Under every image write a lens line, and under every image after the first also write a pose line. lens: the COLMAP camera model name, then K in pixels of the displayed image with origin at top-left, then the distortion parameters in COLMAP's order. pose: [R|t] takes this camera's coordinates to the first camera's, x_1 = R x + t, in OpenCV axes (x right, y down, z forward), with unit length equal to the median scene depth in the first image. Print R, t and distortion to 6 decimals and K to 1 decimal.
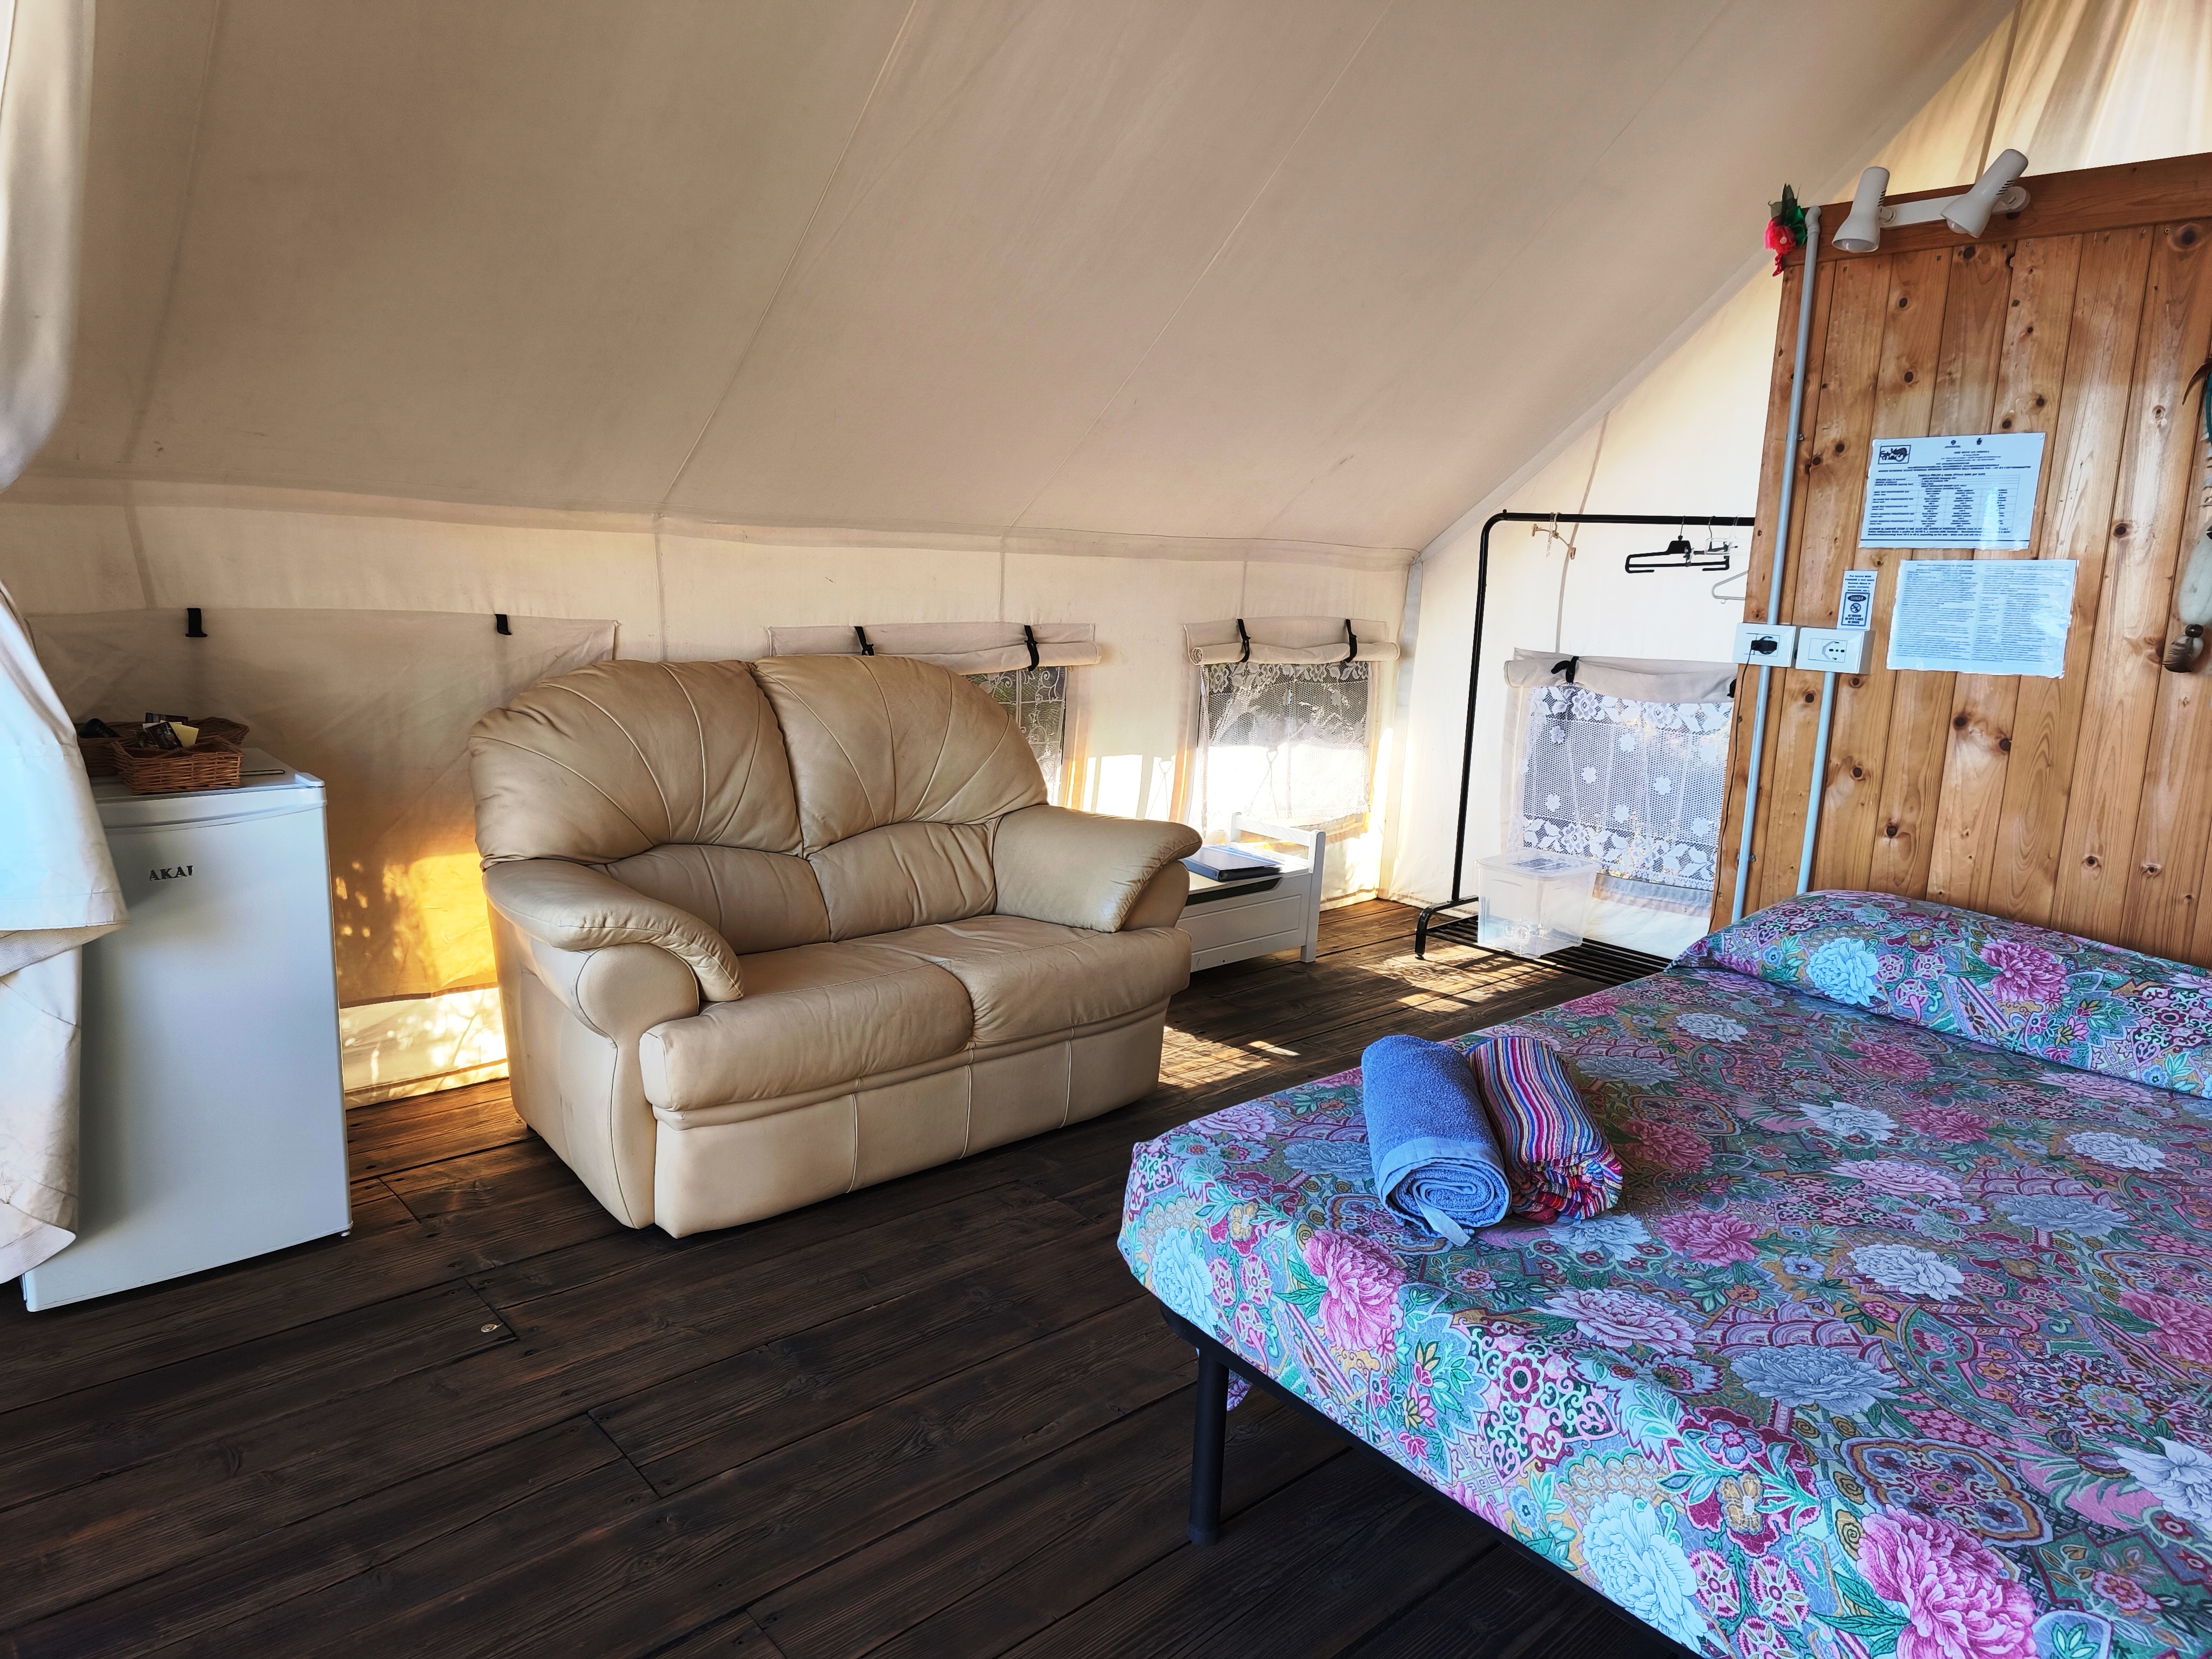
lens RADIAL K [[1466.9, 0, 1107.3], [0, 1466.9, 817.2], [0, 0, 1]] dist [0.075785, -0.056969]
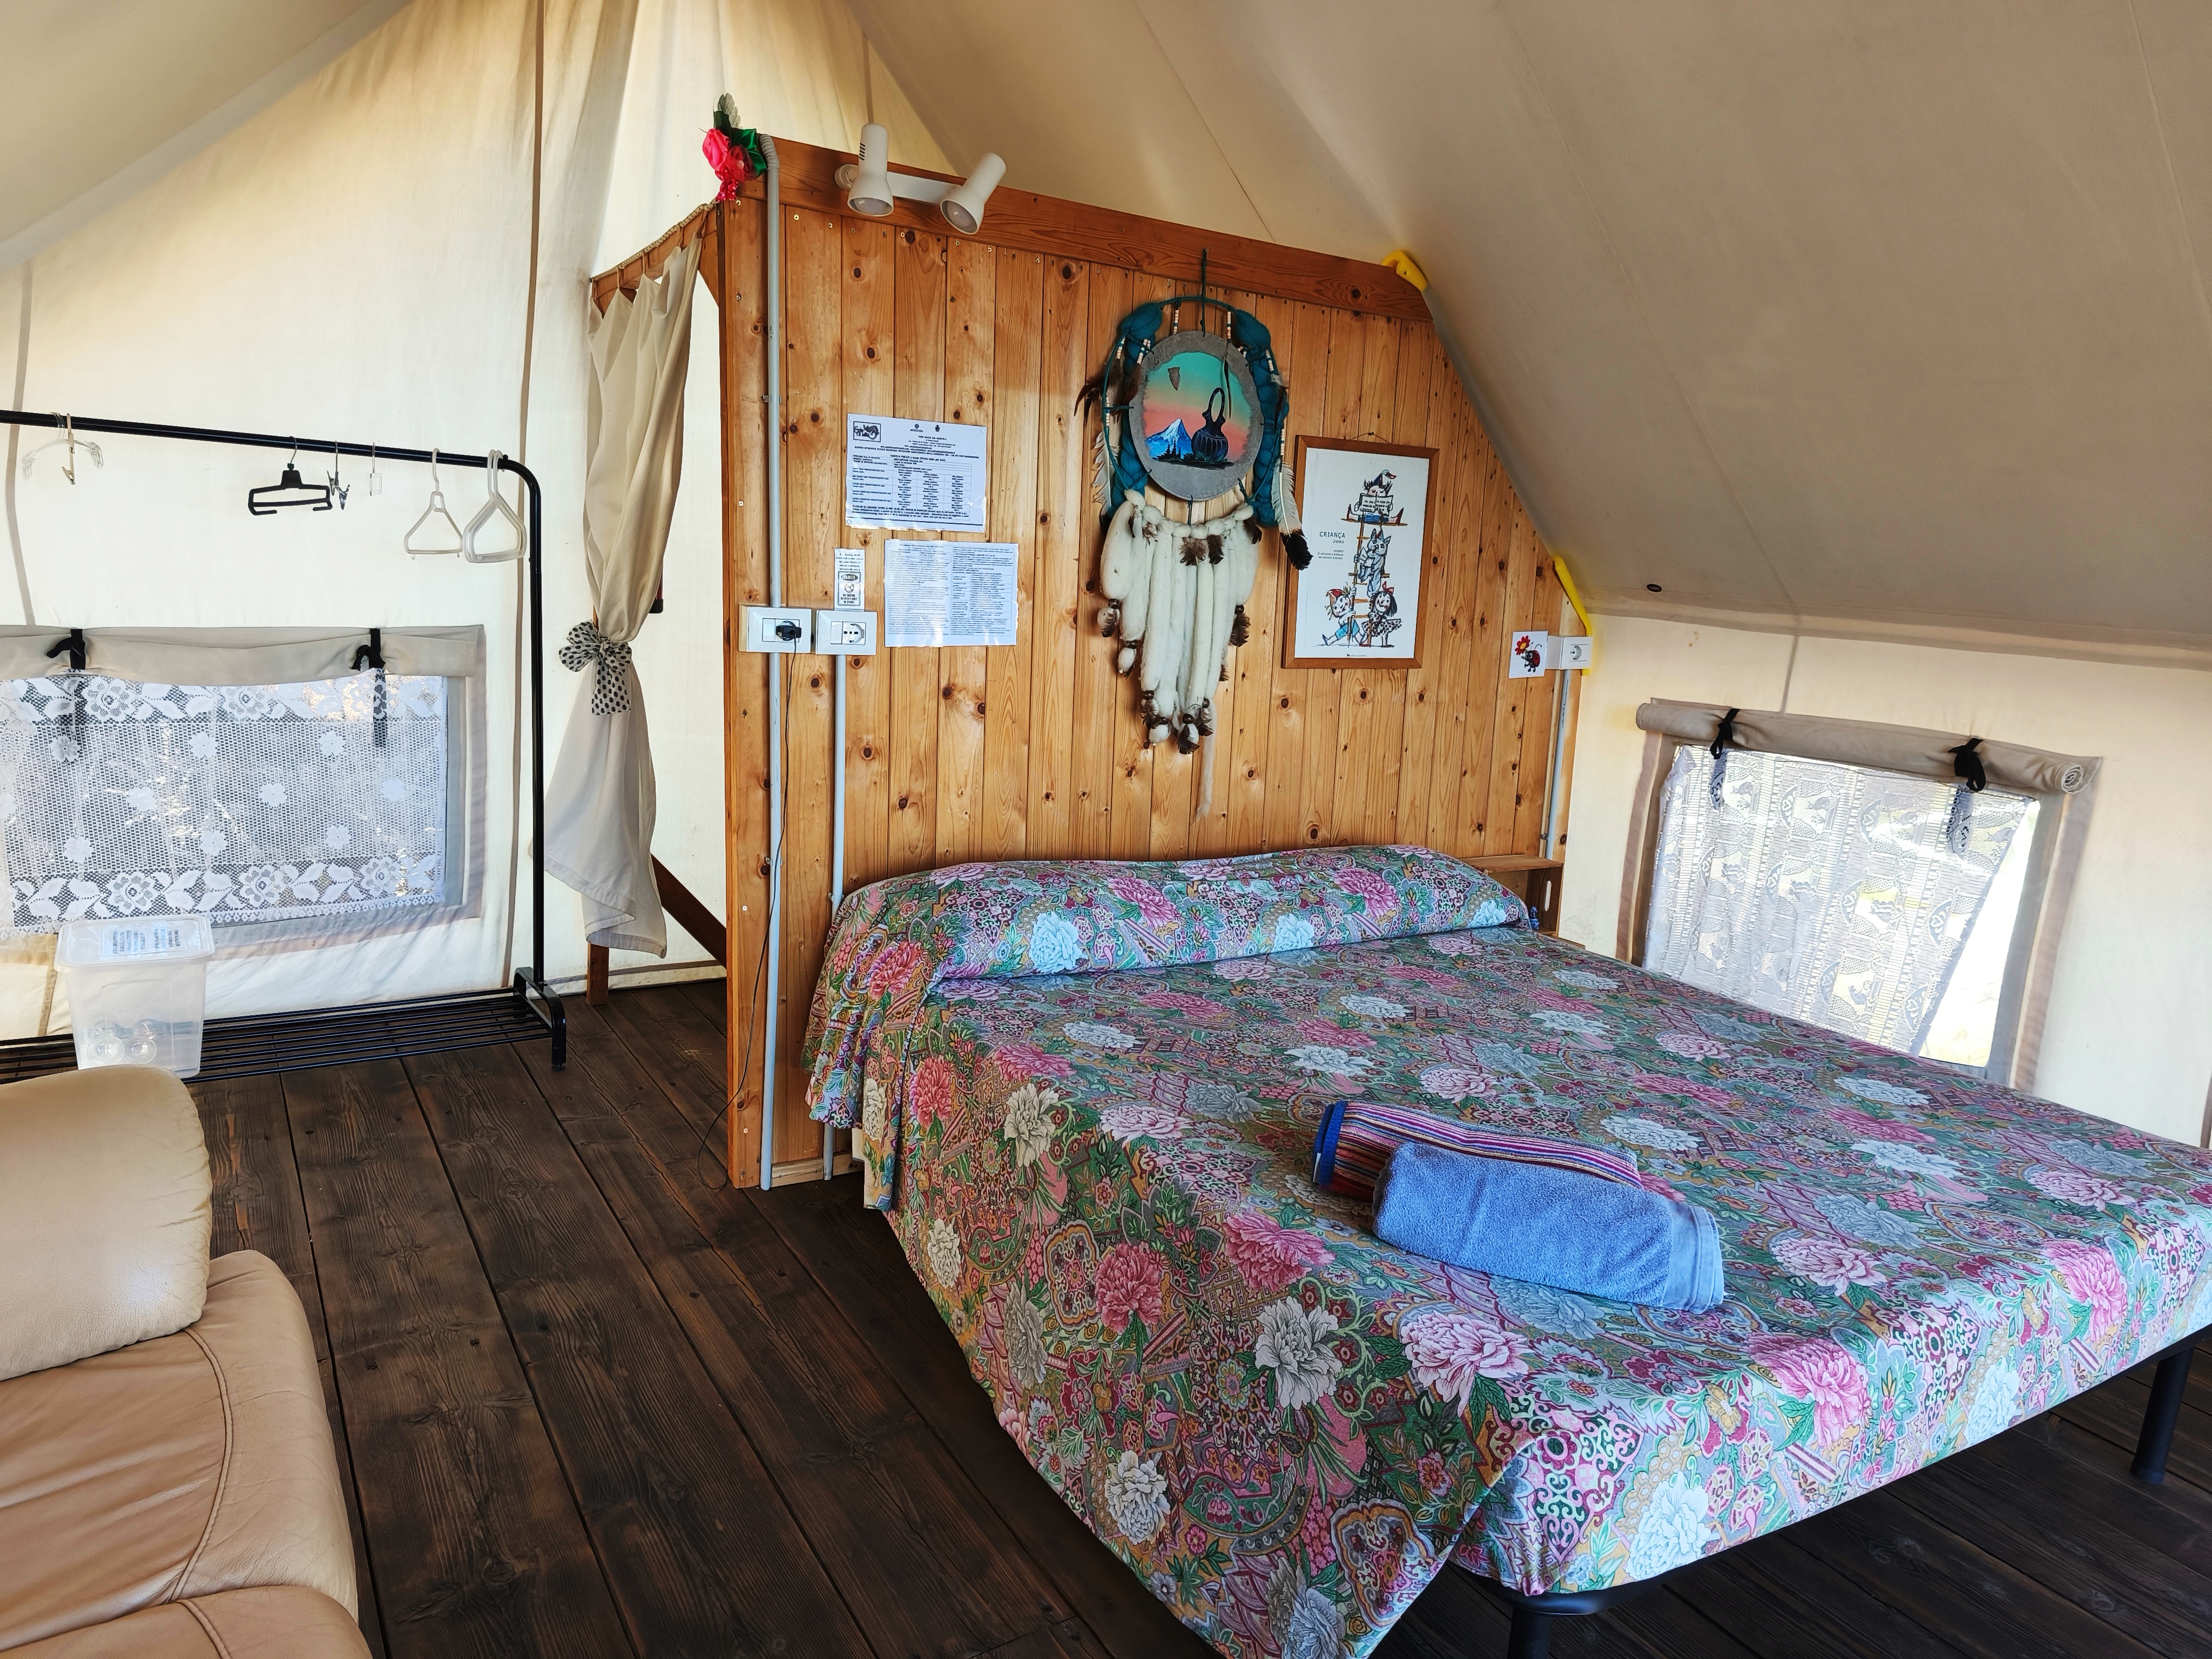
lens RADIAL K [[1466.9, 0, 1107.3], [0, 1466.9, 817.2], [0, 0, 1]] dist [0.075785, -0.056969]
pose [[0.175778, -0.212552, 0.961209, -0.441372], [0.118613, 0.973872, 0.193661, -0.166569], [-0.977258, 0.079971, 0.196397, 0.682044]]
